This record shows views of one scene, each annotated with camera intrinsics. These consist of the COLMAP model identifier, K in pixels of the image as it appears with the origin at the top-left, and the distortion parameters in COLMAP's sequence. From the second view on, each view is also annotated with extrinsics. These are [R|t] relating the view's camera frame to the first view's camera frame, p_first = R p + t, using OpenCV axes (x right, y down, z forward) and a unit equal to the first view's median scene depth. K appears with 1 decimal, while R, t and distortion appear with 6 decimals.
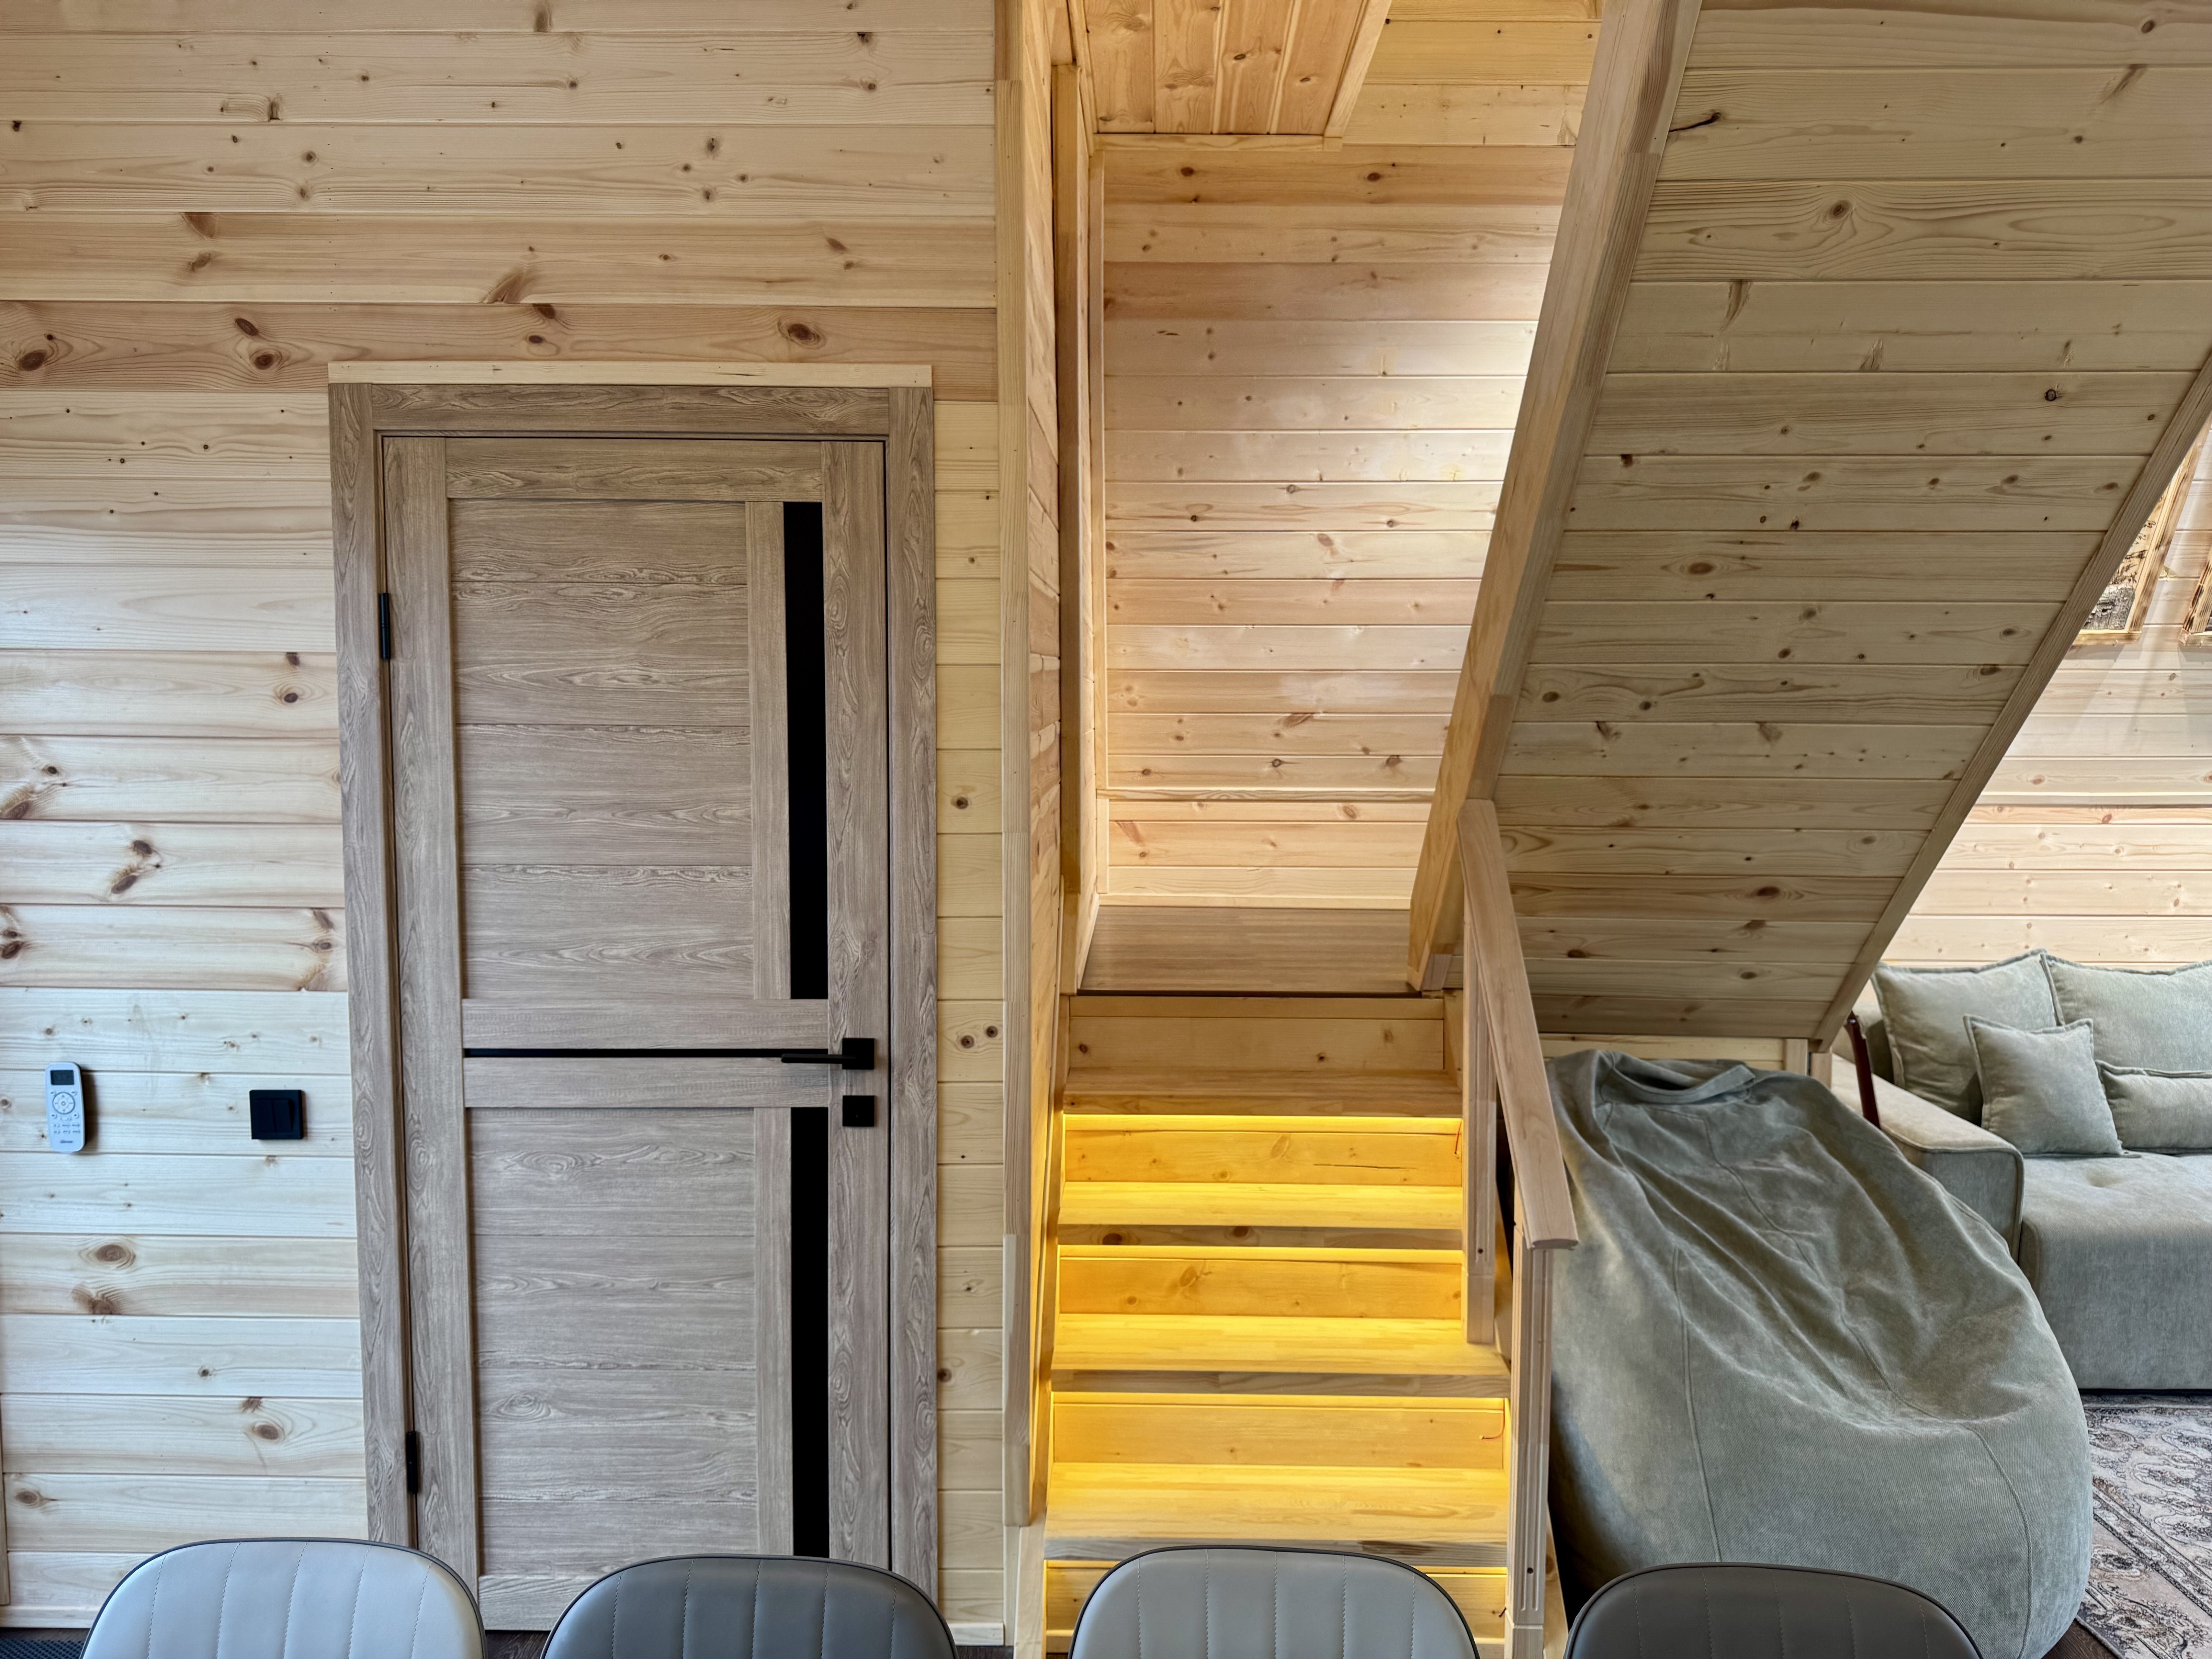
lens RADIAL K [[1557.5, 0, 1118.8], [0, 1557.5, 835.7], [0, 0, 1]] dist [0.072250, -0.090636]
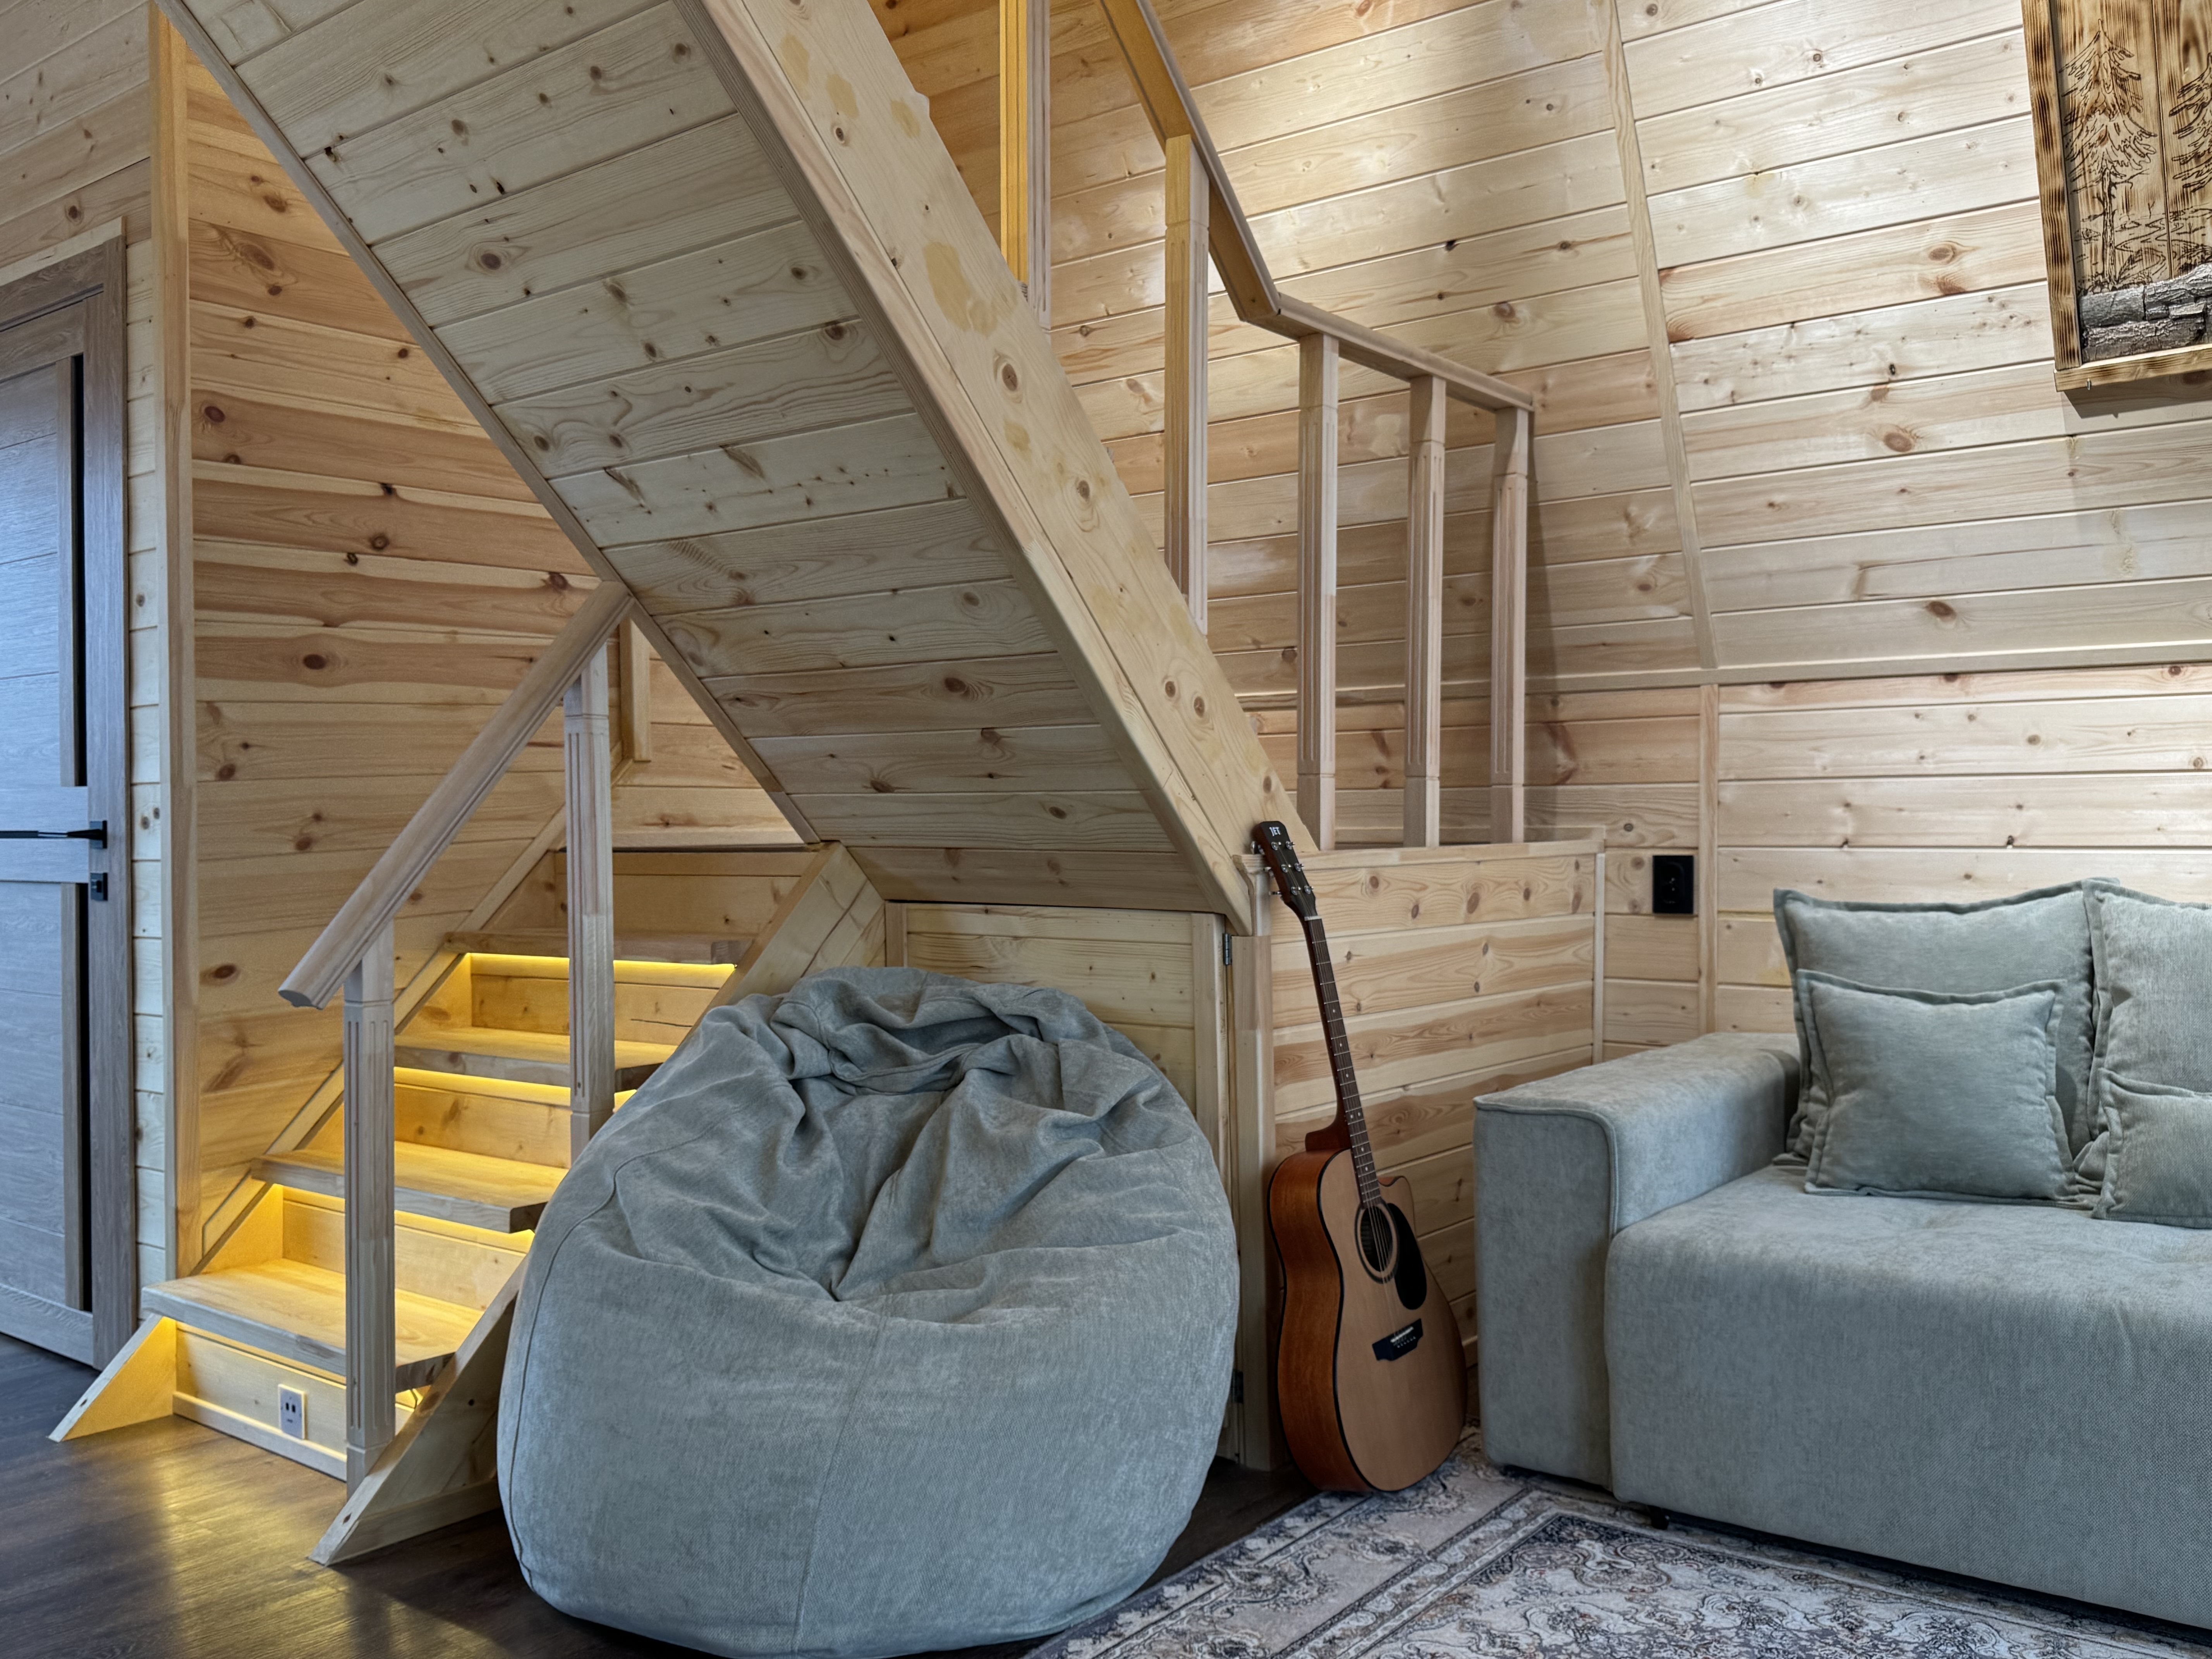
lens RADIAL K [[1844.9, 0, 1101.8], [0, 1844.9, 836.8], [0, 0, 1]] dist [-0.000544, 0.000751]
pose [[0.805051, -0.005412, -0.593180, 1.166045], [-0.041089, 0.997048, -0.064862, 0.193444], [0.591780, 0.076591, 0.802453, 0.357983]]
